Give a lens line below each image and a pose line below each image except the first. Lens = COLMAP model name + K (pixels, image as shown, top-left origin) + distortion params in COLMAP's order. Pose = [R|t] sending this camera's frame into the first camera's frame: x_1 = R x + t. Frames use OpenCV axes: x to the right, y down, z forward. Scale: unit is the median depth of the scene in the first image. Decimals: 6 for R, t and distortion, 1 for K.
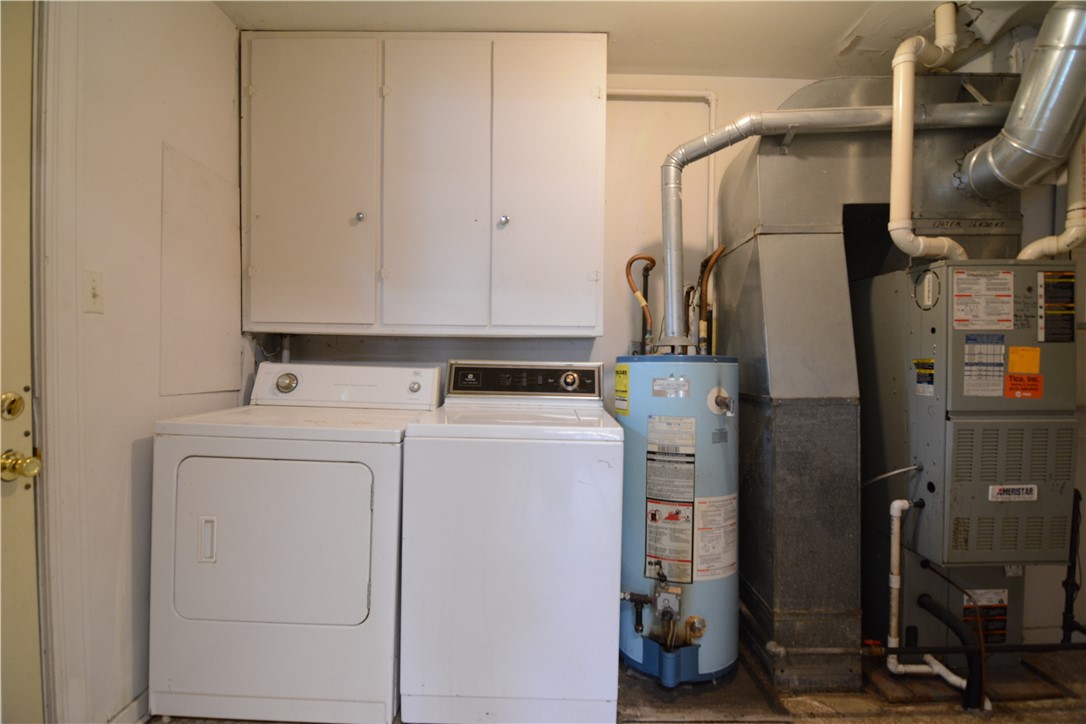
lens RADIAL K [[525.5, 0, 540.9], [0, 525.5, 362.5], [0, 0, 1]] dist [-0.008102, -0.006196]
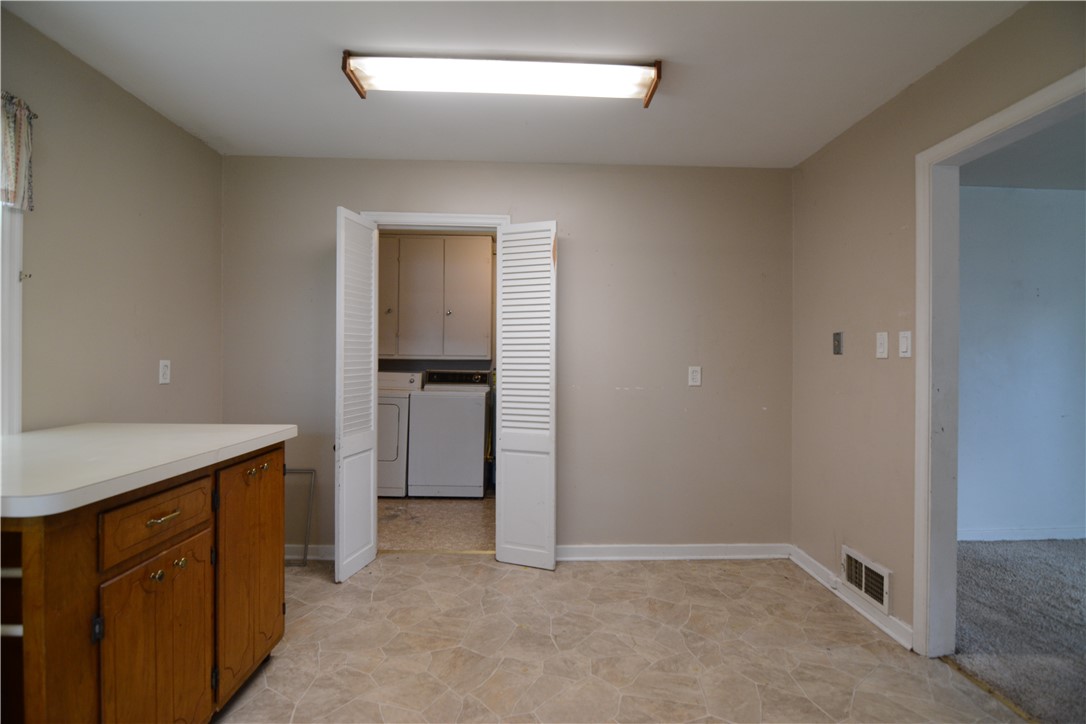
lens RADIAL K [[525.5, 0, 547.5], [0, 525.5, 360.7], [0, 0, 1]] dist [-0.008102, -0.006196]
pose [[0.999247, 0.001114, 0.038786, 0.288479], [-0.000712, 0.999946, -0.010394, -0.020650], [-0.038795, 0.010359, 0.999193, -1.433108]]
